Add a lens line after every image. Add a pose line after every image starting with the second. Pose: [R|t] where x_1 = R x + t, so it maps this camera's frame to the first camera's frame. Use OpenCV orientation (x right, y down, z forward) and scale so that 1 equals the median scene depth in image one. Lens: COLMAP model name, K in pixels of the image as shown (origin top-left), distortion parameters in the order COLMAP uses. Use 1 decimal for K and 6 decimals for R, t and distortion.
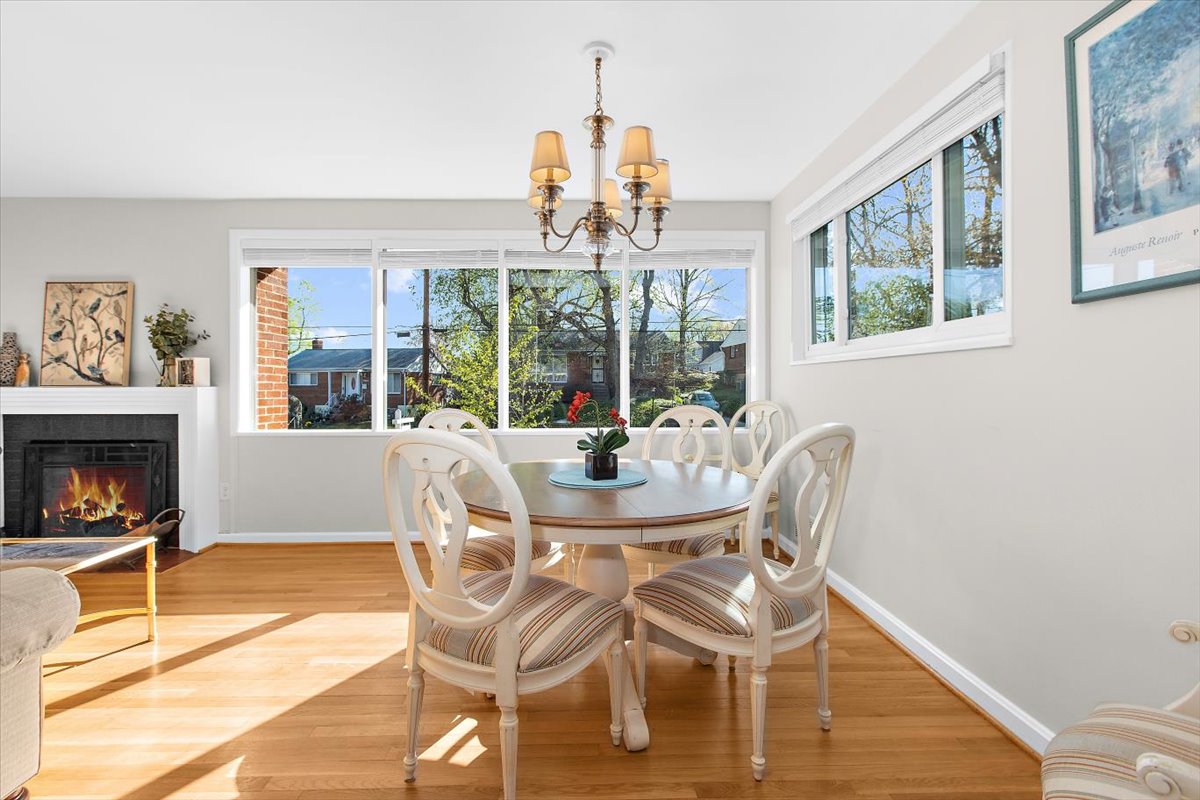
lens RADIAL K [[535.0, 0, 596.8], [0, 535.0, 392.4], [0, 0, 1]] dist [0.002883, -0.000918]
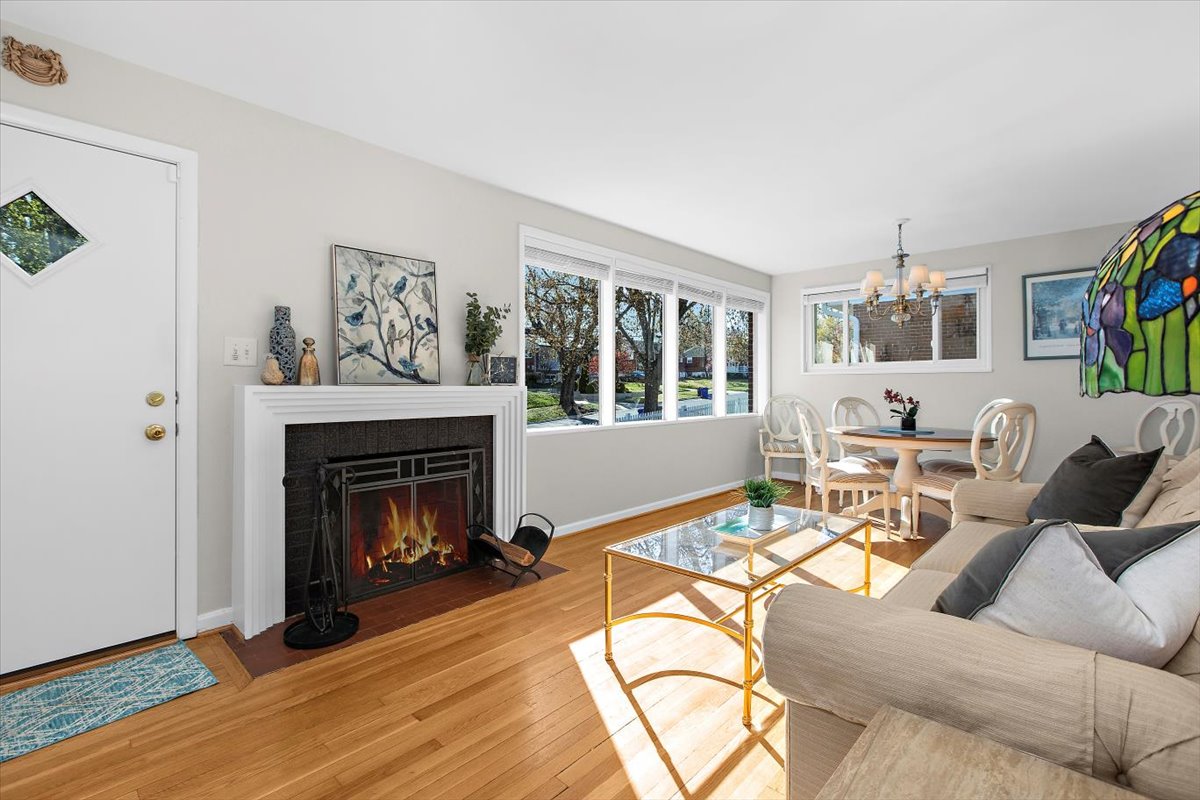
lens RADIAL K [[535.0, 0, 599.8], [0, 535.0, 389.7], [0, 0, 1]] dist [0.002883, -0.000918]
pose [[0.708121, -0.004153, 0.706079, -1.300319], [0.006343, 0.999980, -0.000480, -0.001537], [-0.706062, 0.004819, 0.708133, 0.216513]]
